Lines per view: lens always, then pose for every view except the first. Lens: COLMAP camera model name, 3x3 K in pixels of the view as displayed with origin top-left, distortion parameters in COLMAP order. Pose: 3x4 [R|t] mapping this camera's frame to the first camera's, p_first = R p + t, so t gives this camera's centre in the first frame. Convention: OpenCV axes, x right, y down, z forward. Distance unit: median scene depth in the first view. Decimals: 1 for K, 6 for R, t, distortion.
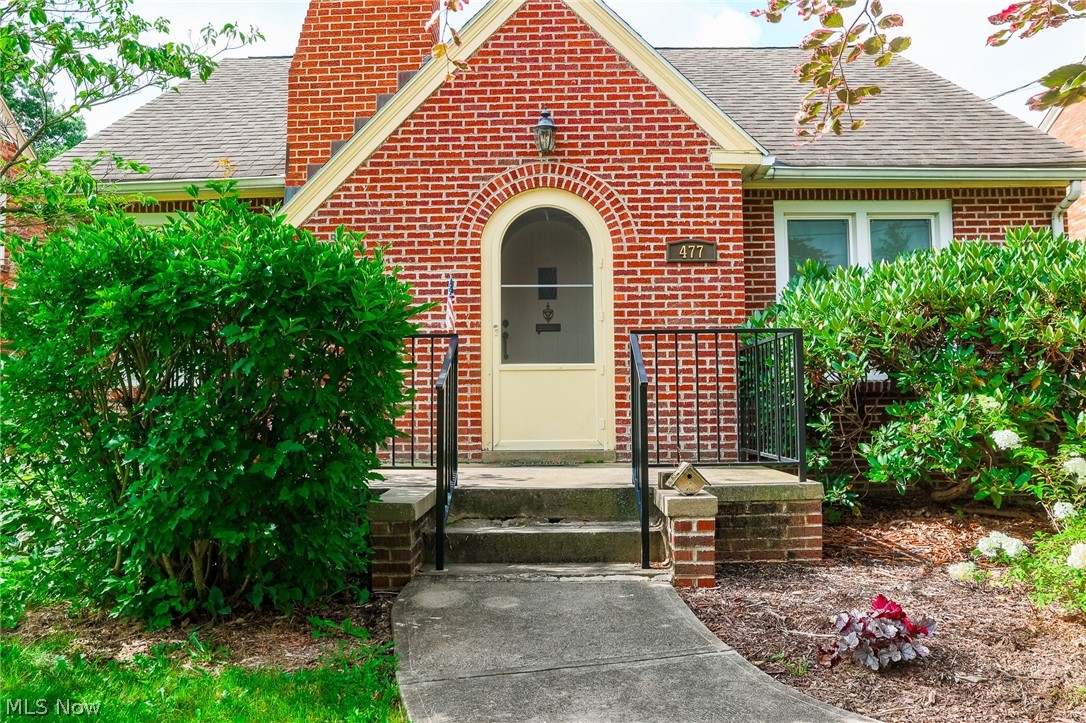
lens RADIAL K [[767.7, 0, 542.9], [0, 767.7, 362.6], [0, 0, 1]] dist [-0.084475, 0.023675]
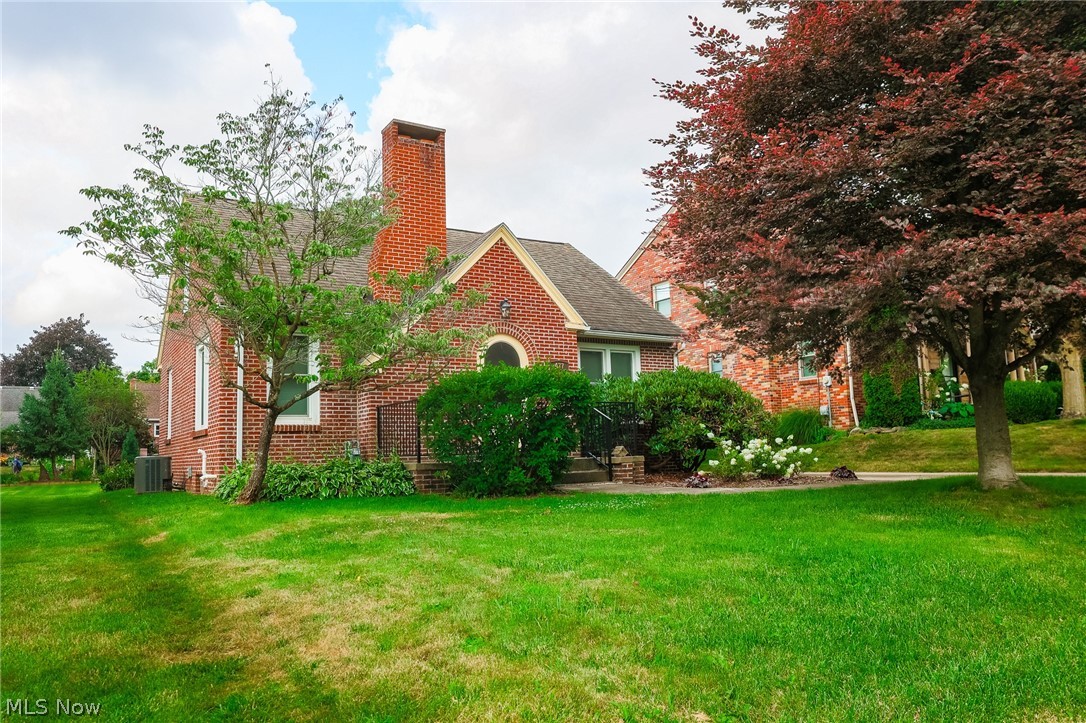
lens RADIAL K [[767.7, 0, 541.3], [0, 767.7, 360.8], [0, 0, 1]] dist [-0.084475, 0.023675]
pose [[0.835097, 0.050825, 0.547750, -1.088399], [-0.000738, 0.995825, -0.091275, 0.044693], [-0.550102, 0.075819, 0.831648, -0.852002]]
